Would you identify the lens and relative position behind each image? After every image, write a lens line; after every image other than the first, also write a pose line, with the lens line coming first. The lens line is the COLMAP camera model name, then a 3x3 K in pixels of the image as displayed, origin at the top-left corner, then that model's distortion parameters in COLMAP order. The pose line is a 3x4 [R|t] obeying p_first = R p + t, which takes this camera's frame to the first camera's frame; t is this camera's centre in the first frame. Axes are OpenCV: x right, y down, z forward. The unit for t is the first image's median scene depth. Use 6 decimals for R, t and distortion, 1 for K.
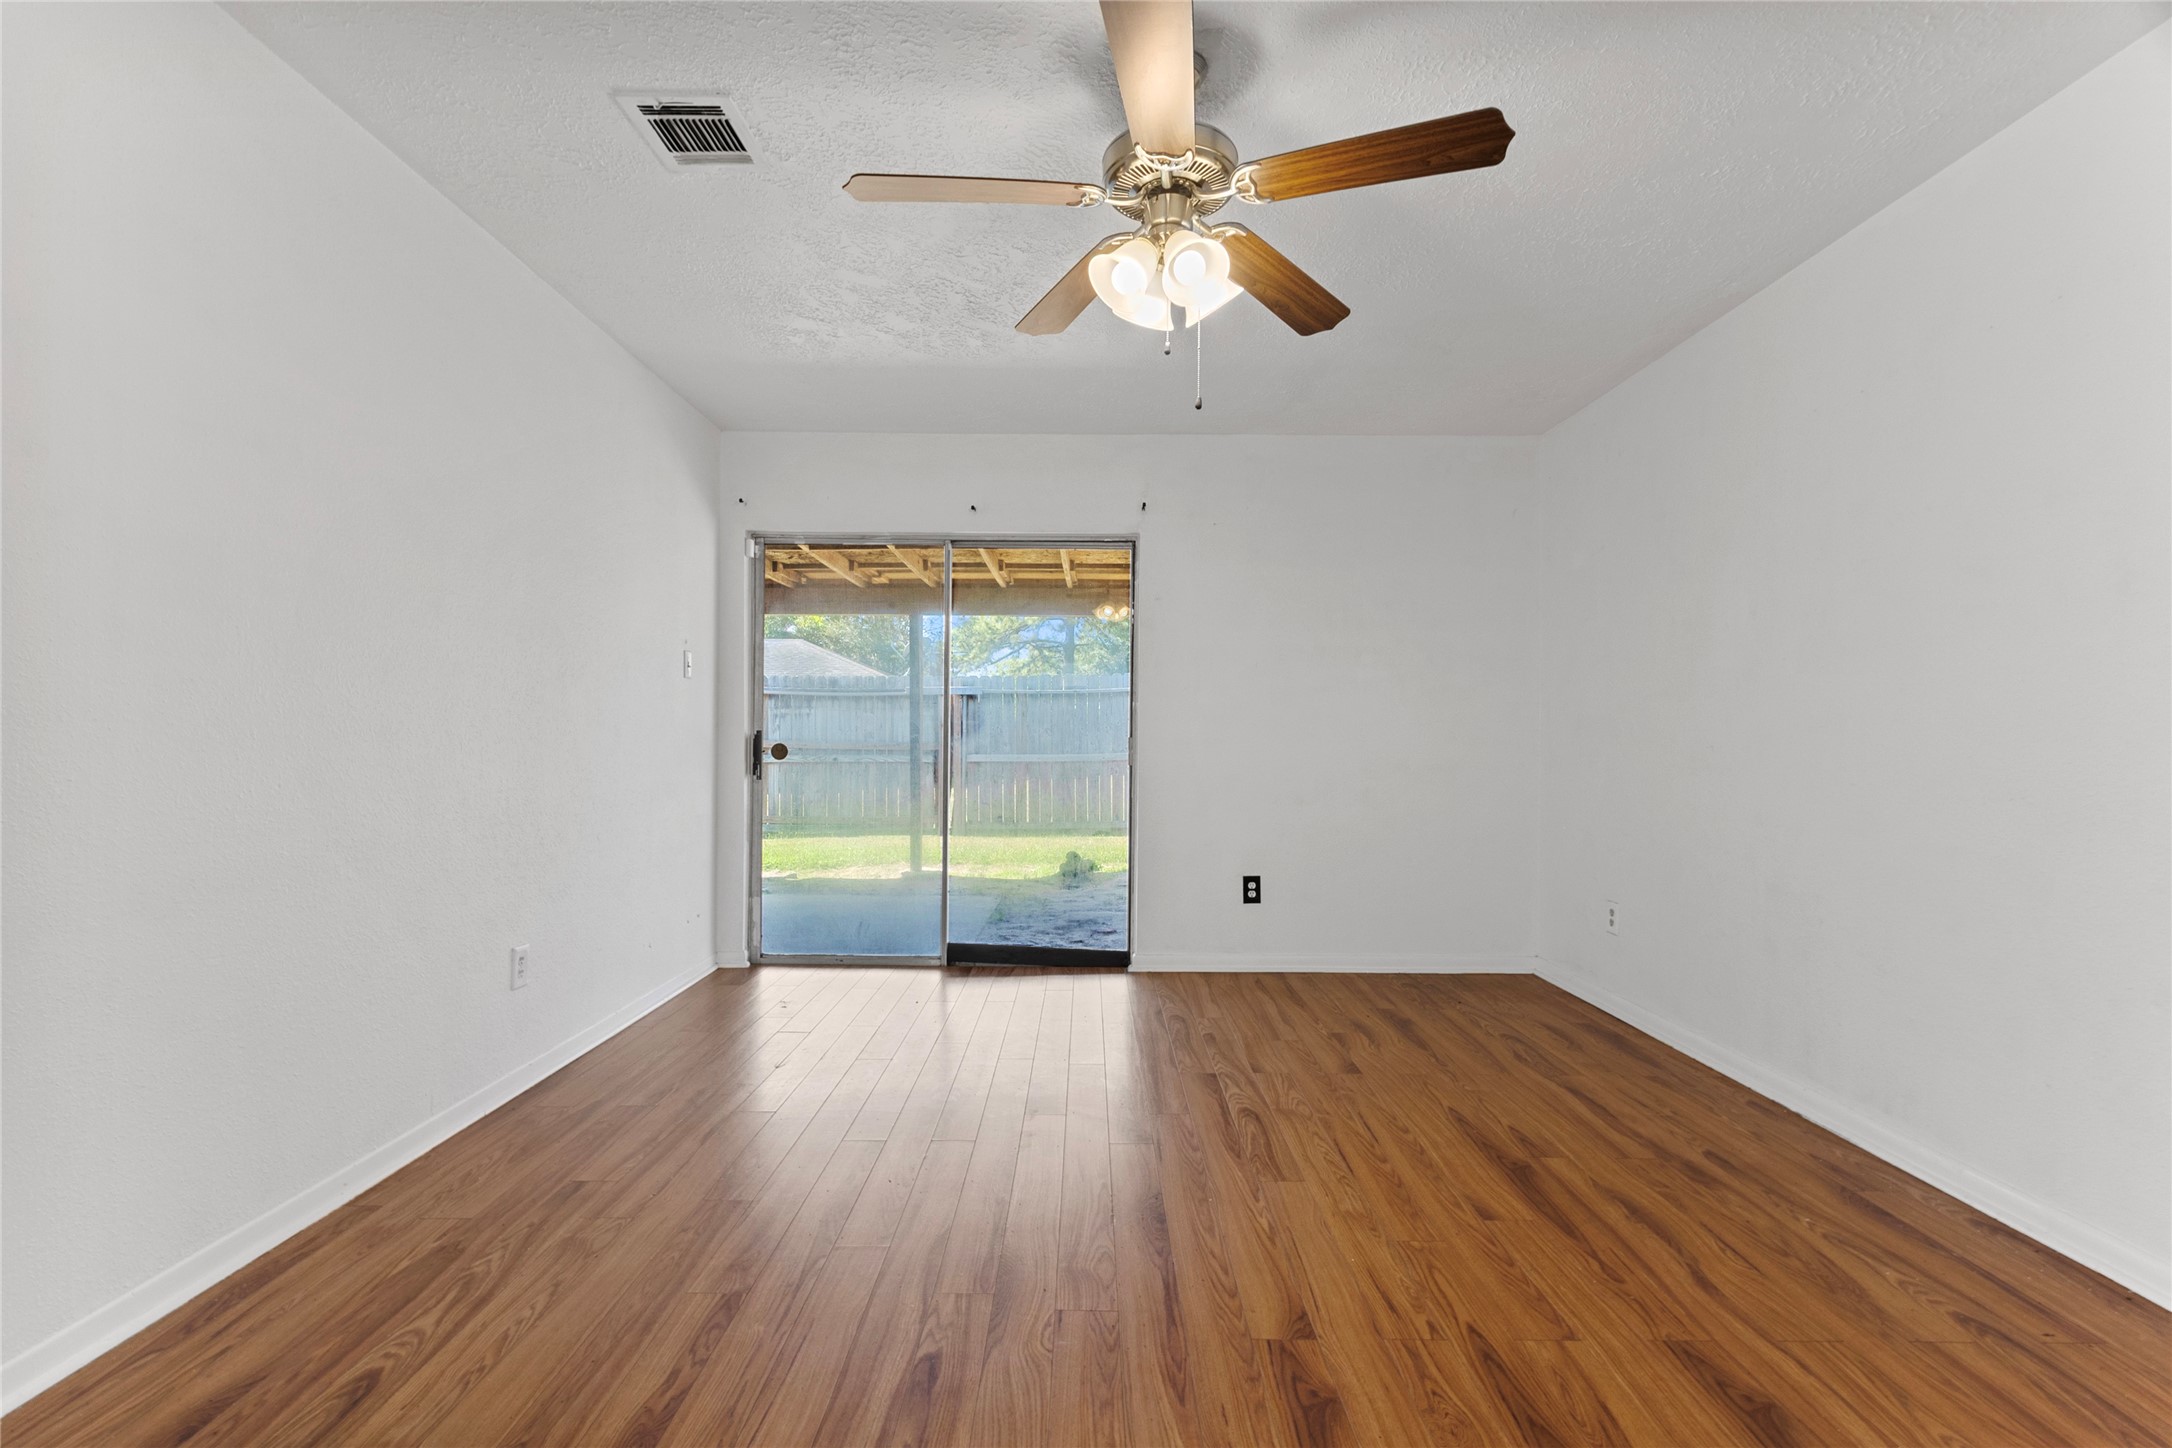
lens RADIAL K [[999.4, 0, 1083.1], [0, 999.4, 737.0], [0, 0, 1]] dist [0.001830, -0.000146]
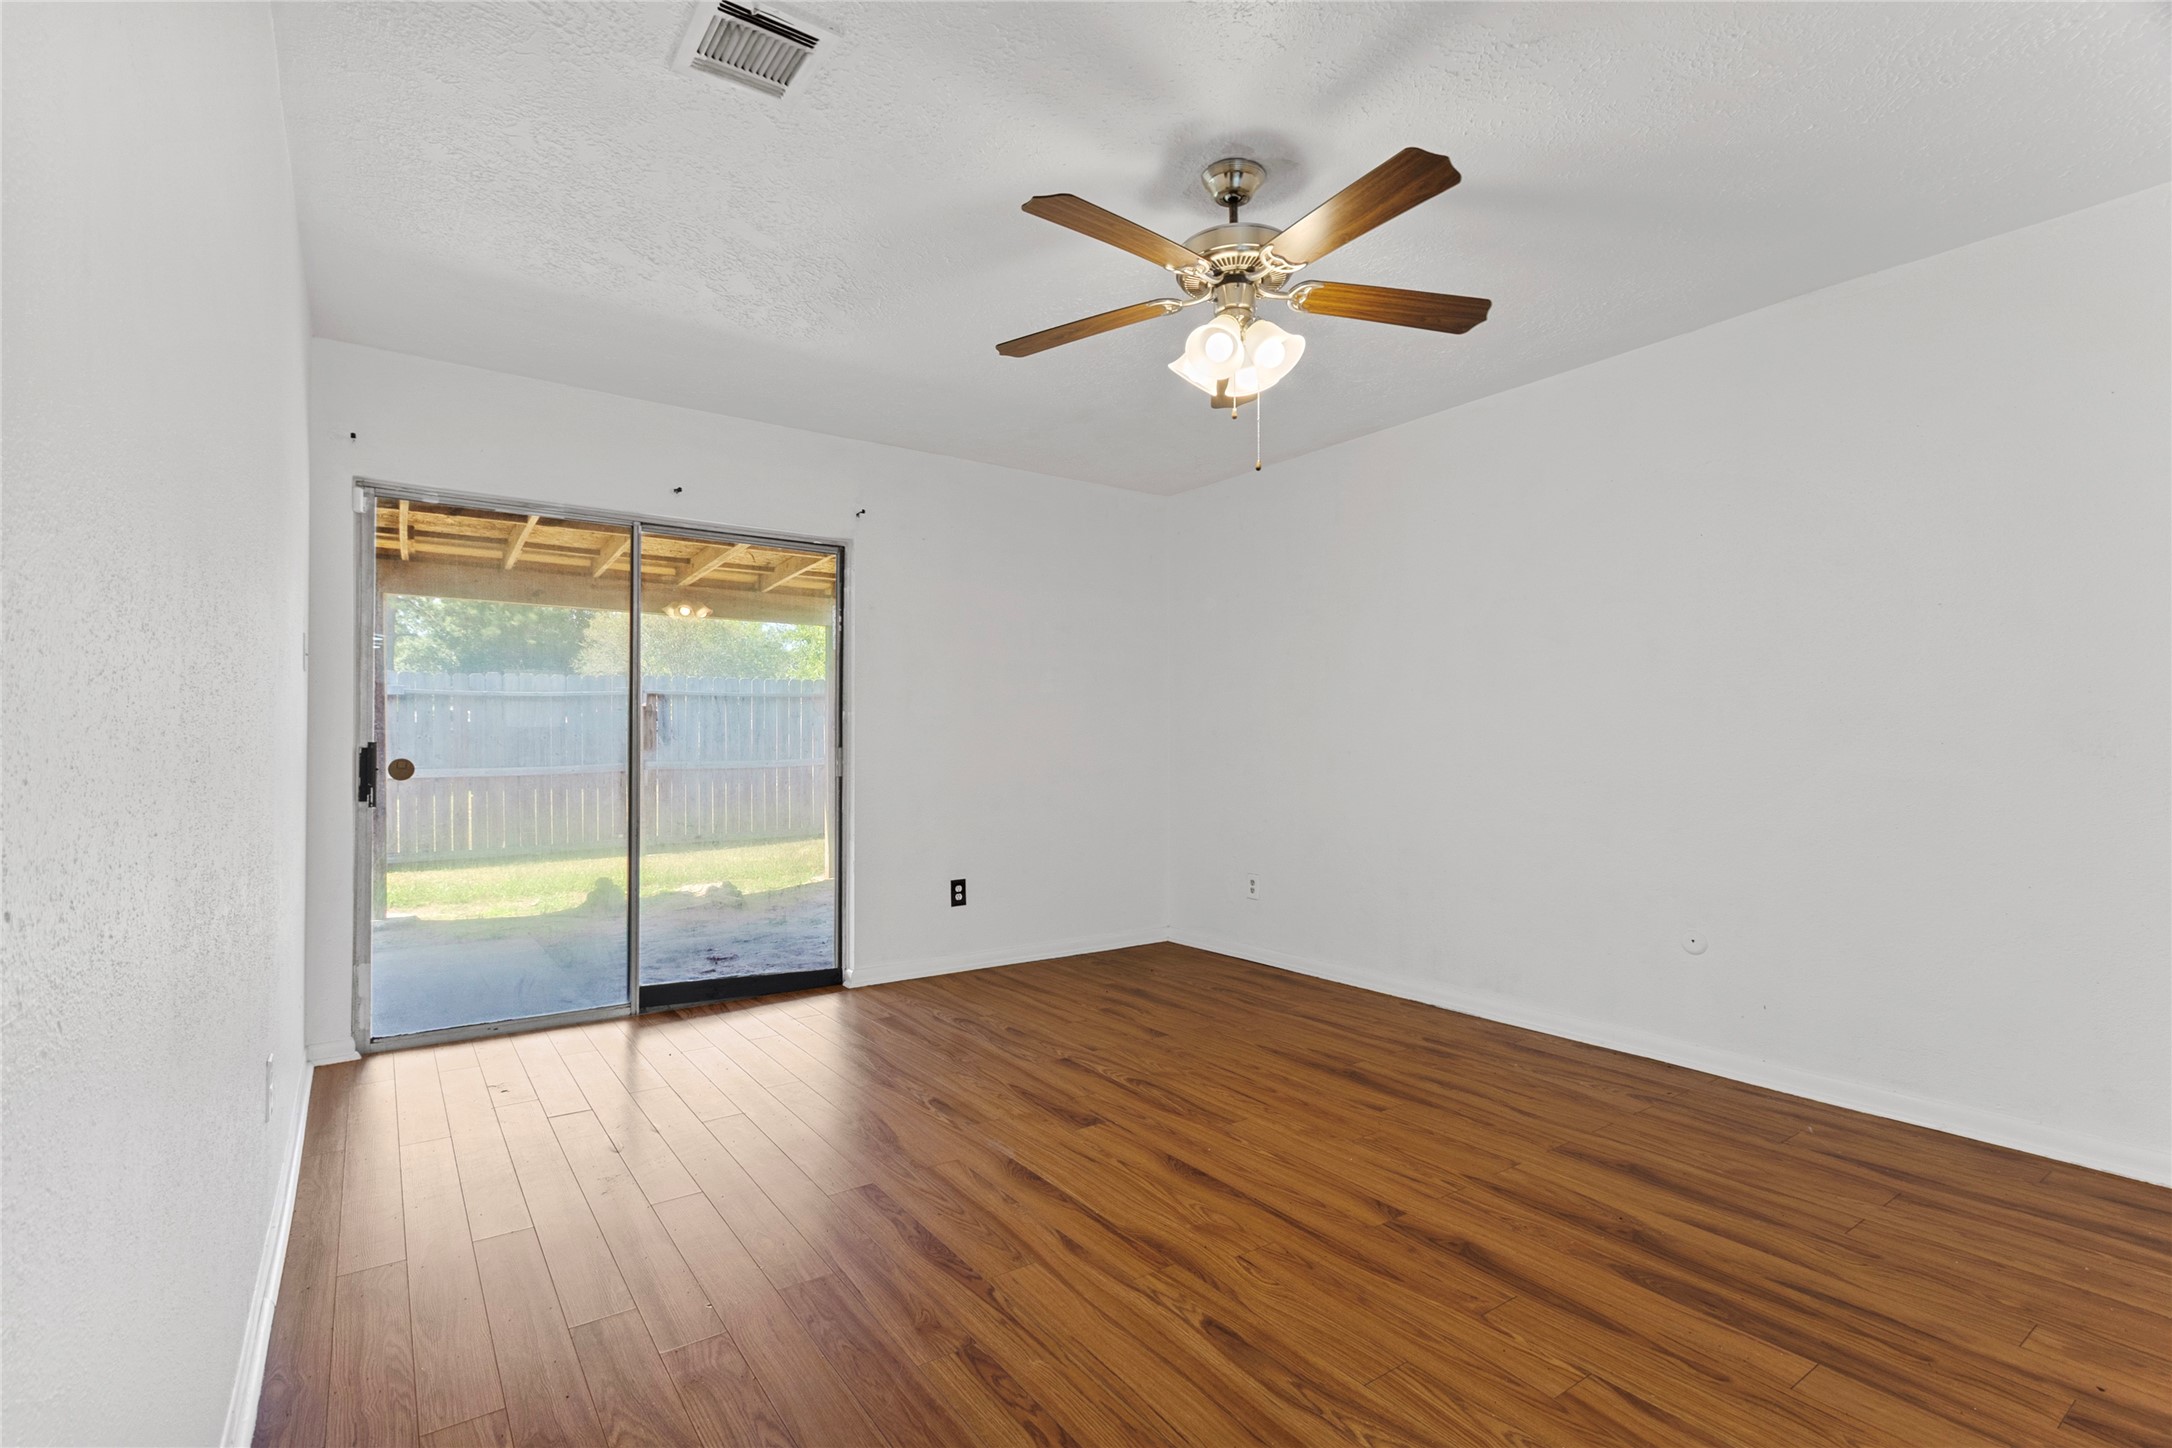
lens RADIAL K [[999.4, 0, 1083.1], [0, 999.4, 737.0], [0, 0, 1]] dist [0.001830, -0.000146]
pose [[0.813909, -0.000780, 0.580992, -0.452472], [0.005570, 0.999964, -0.006461, -0.003707], [-0.580966, 0.008495, 0.813883, 0.098229]]
